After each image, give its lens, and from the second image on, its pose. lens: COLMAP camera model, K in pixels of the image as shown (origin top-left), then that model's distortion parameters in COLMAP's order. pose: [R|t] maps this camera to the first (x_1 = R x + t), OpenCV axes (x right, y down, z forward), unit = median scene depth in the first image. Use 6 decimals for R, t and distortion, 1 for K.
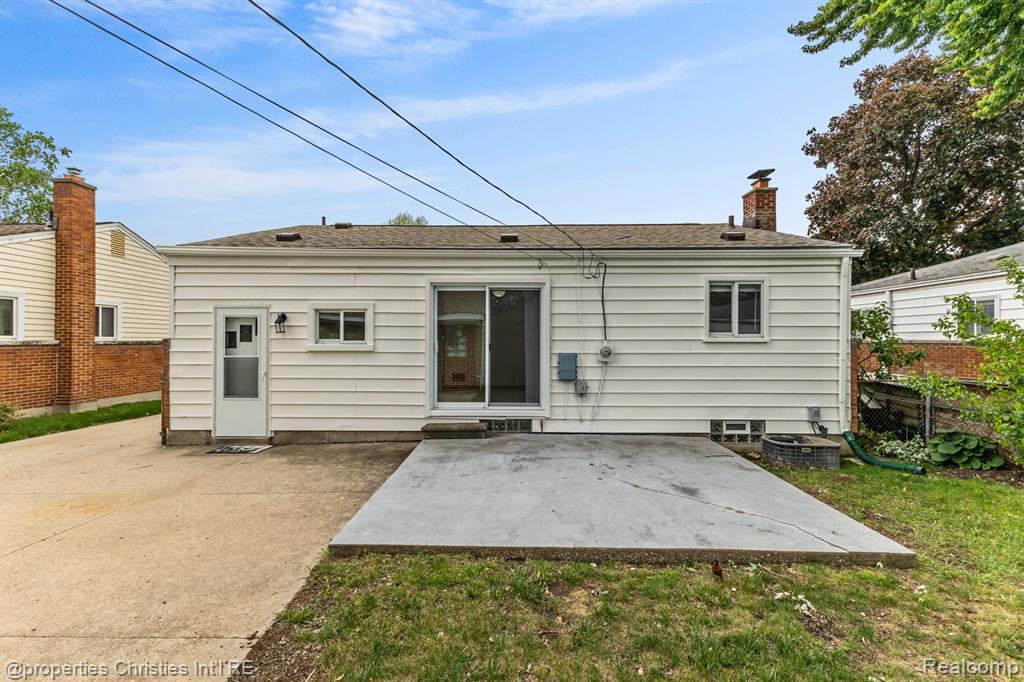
lens RADIAL K [[445.0, 0, 508.2], [0, 445.0, 339.6], [0, 0, 1]] dist [0.012257, -0.000994]
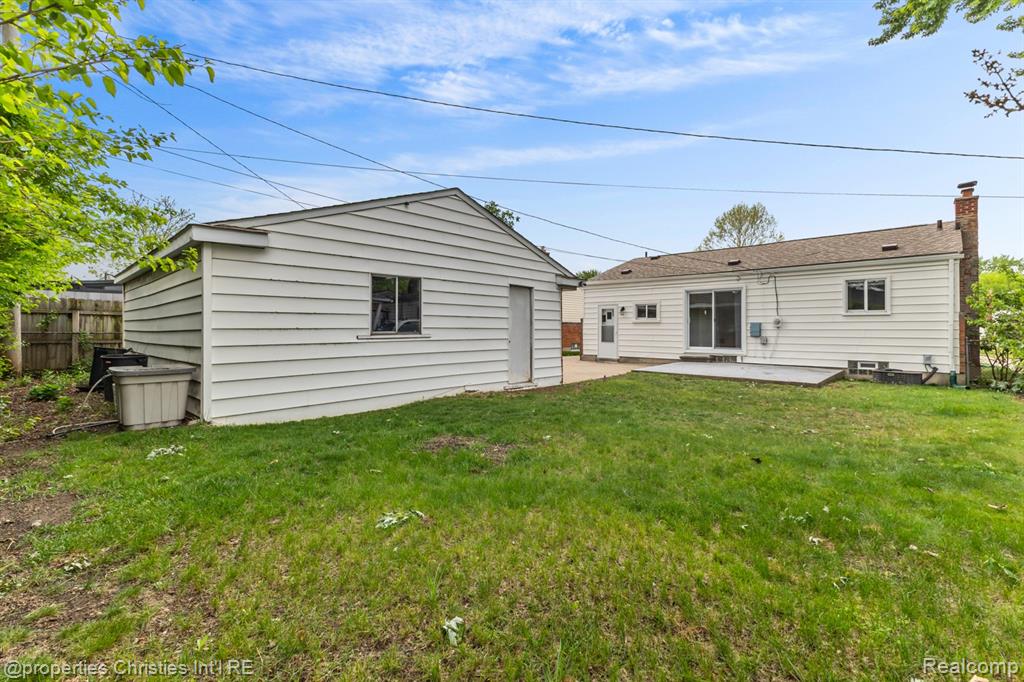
lens RADIAL K [[445.0, 0, 511.4], [0, 445.0, 324.8], [0, 0, 1]] dist [0.012257, -0.000994]
pose [[0.741802, -0.005171, -0.670599, 0.647622], [0.000098, 0.999971, -0.007602, 0.054422], [0.670619, 0.005573, 0.741781, -1.164609]]
